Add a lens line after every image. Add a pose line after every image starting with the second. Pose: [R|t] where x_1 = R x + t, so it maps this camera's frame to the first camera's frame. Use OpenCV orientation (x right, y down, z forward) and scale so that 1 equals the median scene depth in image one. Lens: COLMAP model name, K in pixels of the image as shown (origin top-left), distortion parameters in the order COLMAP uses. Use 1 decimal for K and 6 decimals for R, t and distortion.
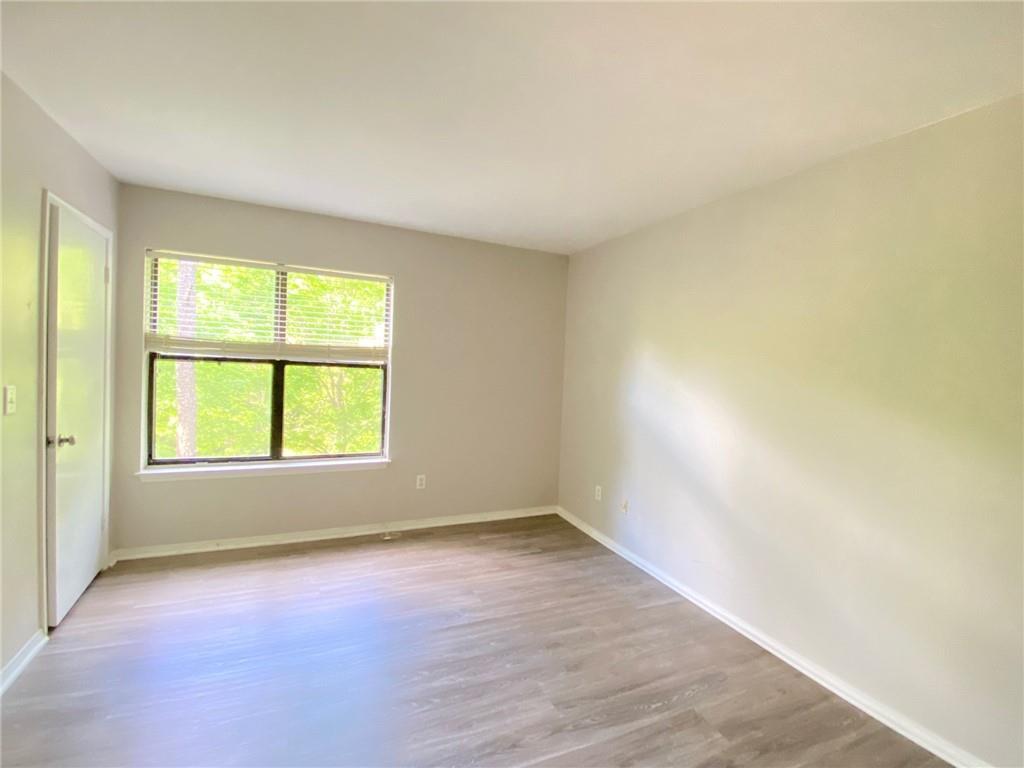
lens RADIAL K [[456.6, 0, 515.7], [0, 456.6, 380.2], [0, 0, 1]] dist [0.042717, -0.031212]
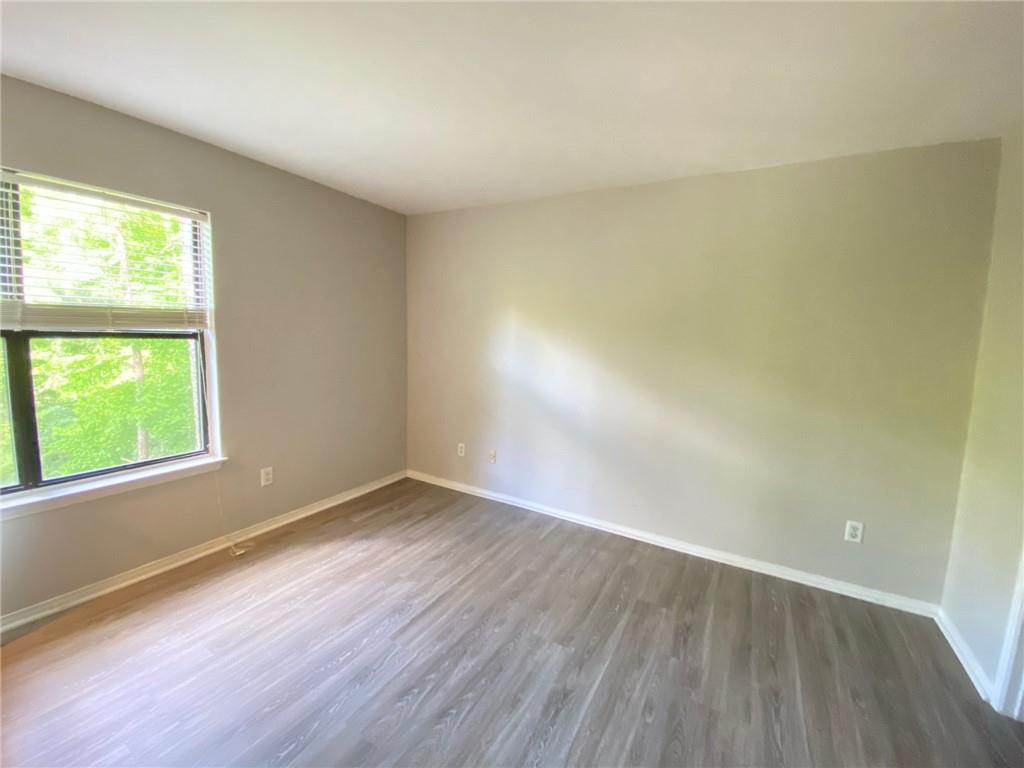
lens RADIAL K [[415.3, 0, 511.3], [0, 415.3, 380.2], [0, 0, 1]] dist [0.043114, -0.031428]
pose [[0.818765, -0.085517, 0.567724, -0.322330], [0.031391, 0.994034, 0.104460, -0.016416], [-0.573270, -0.067707, 0.816564, 0.182030]]
